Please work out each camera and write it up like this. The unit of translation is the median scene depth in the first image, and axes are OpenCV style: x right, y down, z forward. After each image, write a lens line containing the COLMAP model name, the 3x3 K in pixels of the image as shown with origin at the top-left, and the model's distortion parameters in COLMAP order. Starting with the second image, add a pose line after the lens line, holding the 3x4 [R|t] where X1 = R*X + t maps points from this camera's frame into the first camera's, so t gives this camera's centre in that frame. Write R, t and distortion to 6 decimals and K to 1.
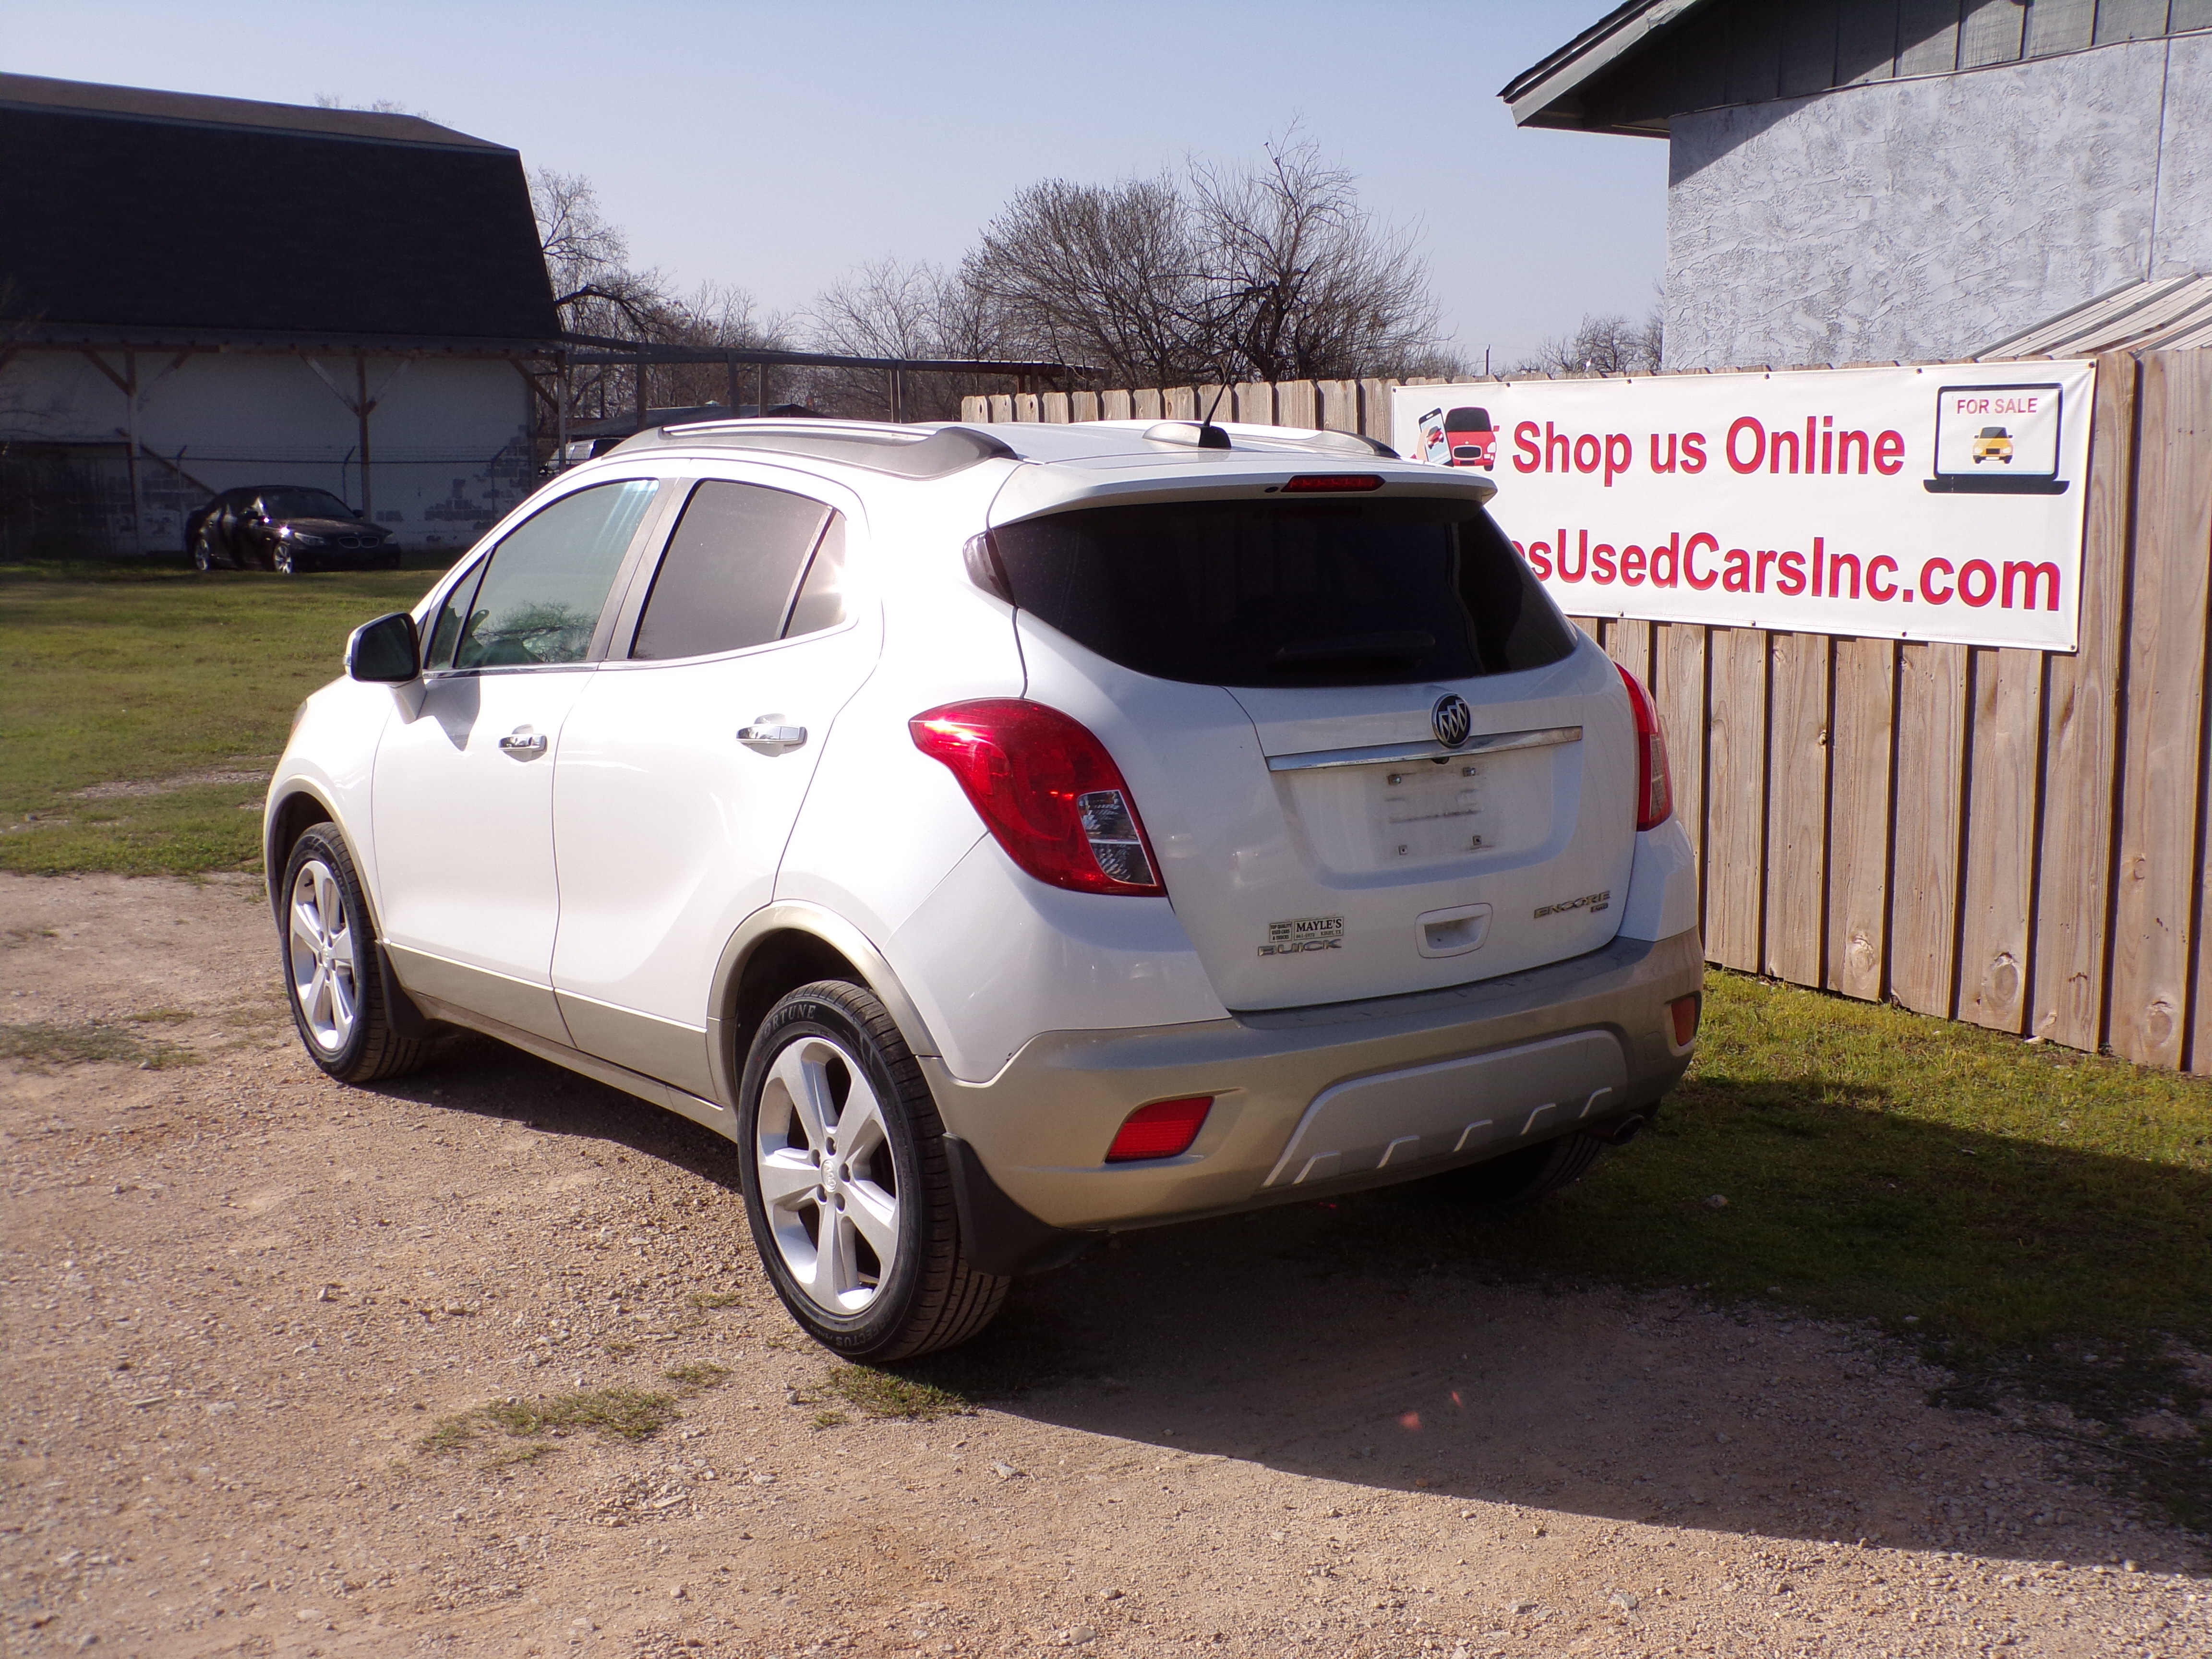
lens RADIAL K [[2519.4, 0, 1087.2], [0, 2519.4, 826.3], [0, 0, 1]] dist [-0.110527, 0.297563]
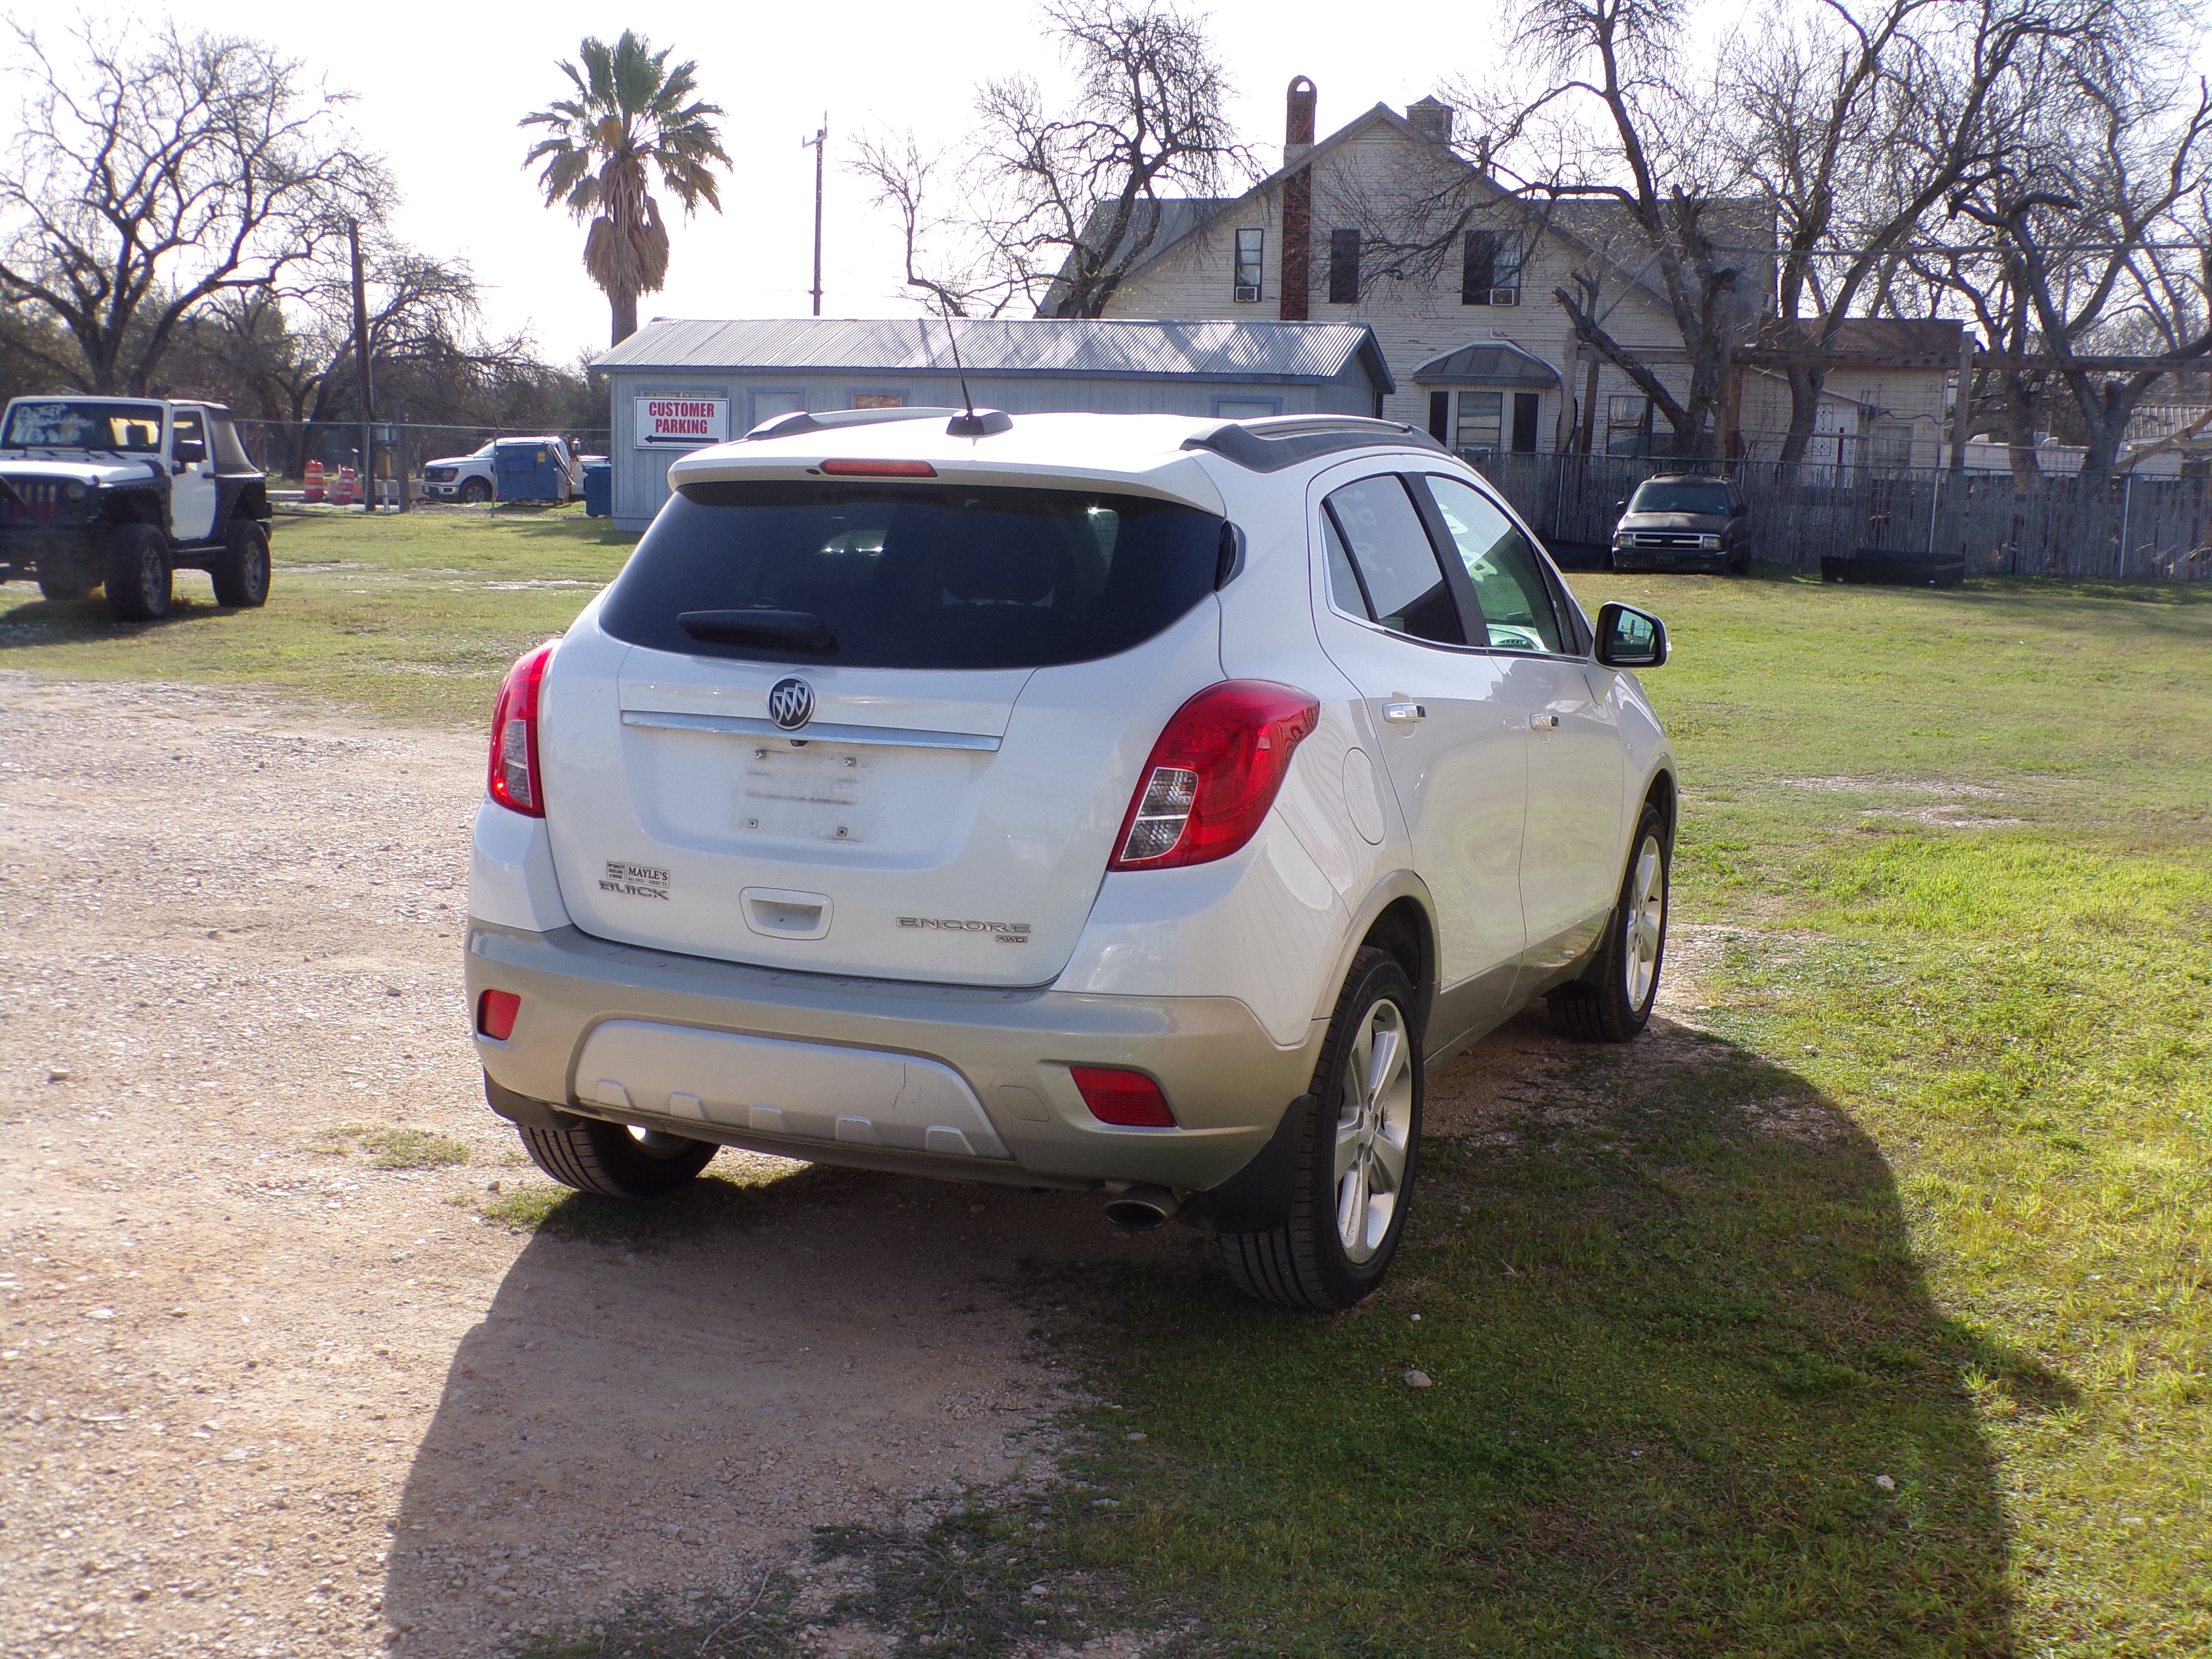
lens RADIAL K [[2519.4, 0, 1087.2], [0, 2519.4, 826.3], [0, 0, 1]] dist [-0.110527, 0.297563]
pose [[0.495528, 0.140406, -0.857169, 0.582041], [-0.150846, 0.985764, 0.074267, -0.046696], [0.855393, 0.092499, 0.509653, 0.324578]]
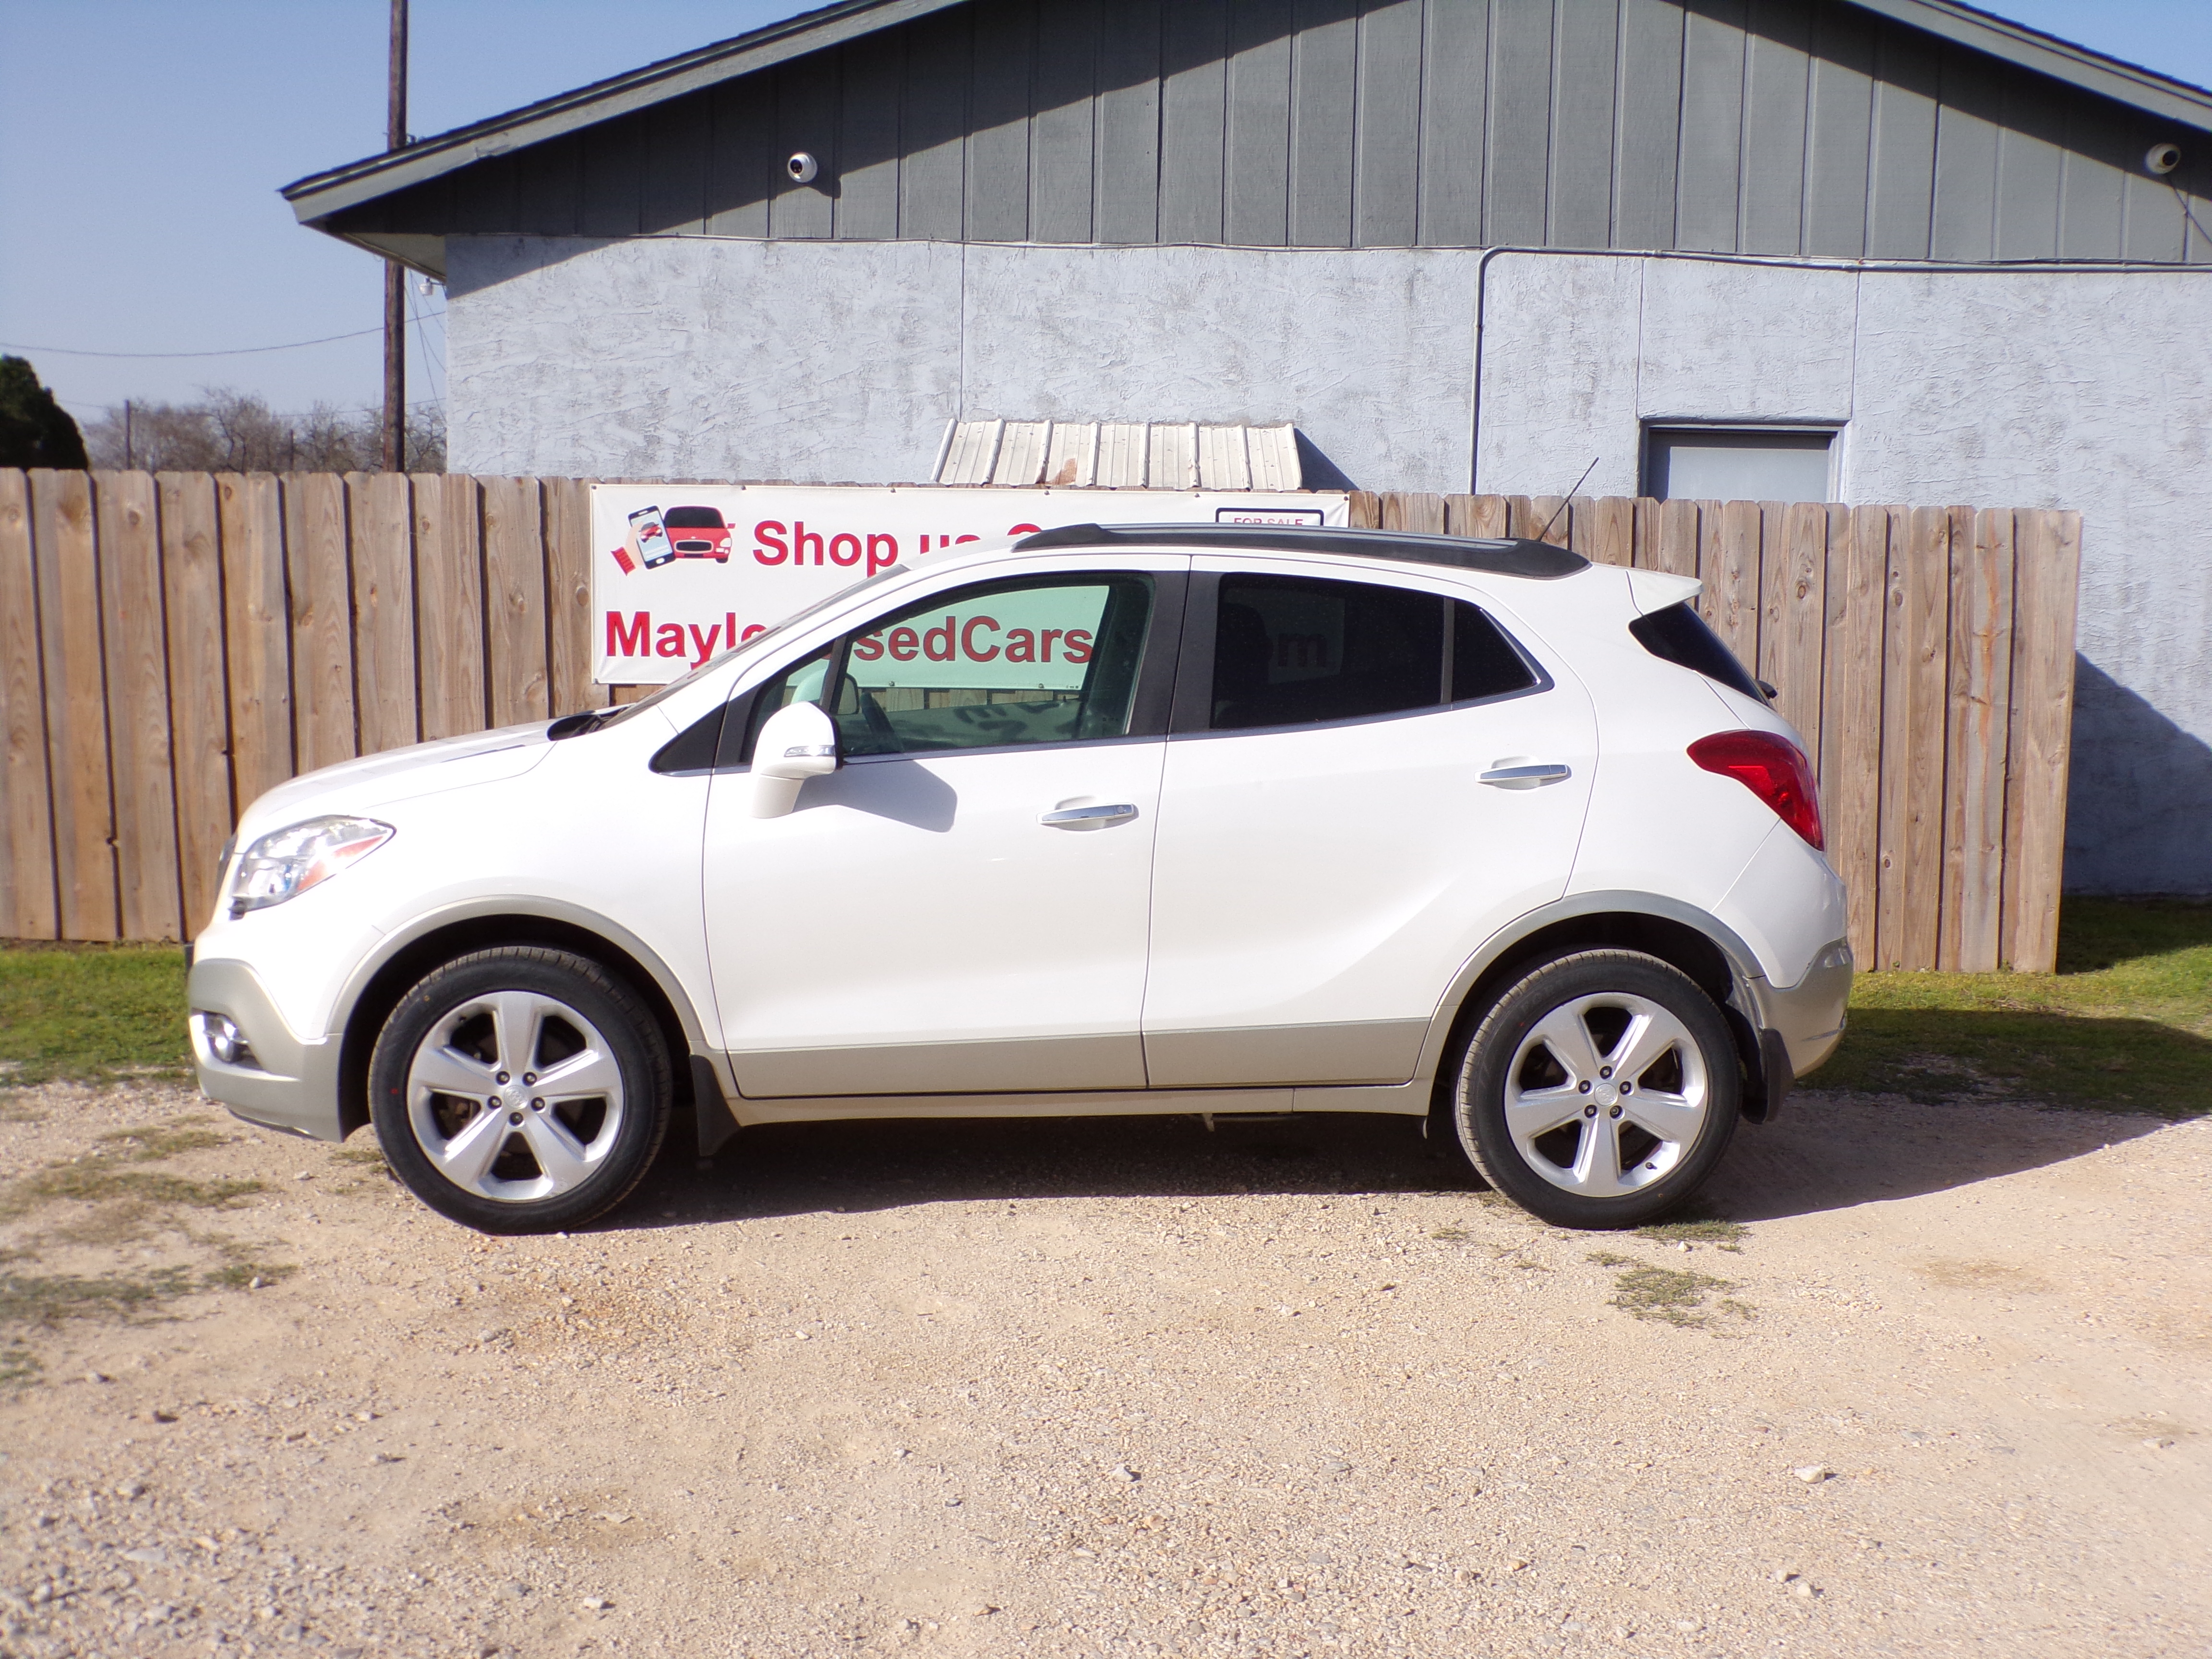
lens RADIAL K [[2583.9, 0, 1095.4], [0, 2583.9, 727.0], [0, 0, 1]] dist [-0.151930, 0.383904]
pose [[0.538025, -0.041536, 0.841905, -0.774338], [0.103908, 0.994436, -0.017342, -0.033768], [-0.836500, 0.096811, 0.539347, 0.263442]]
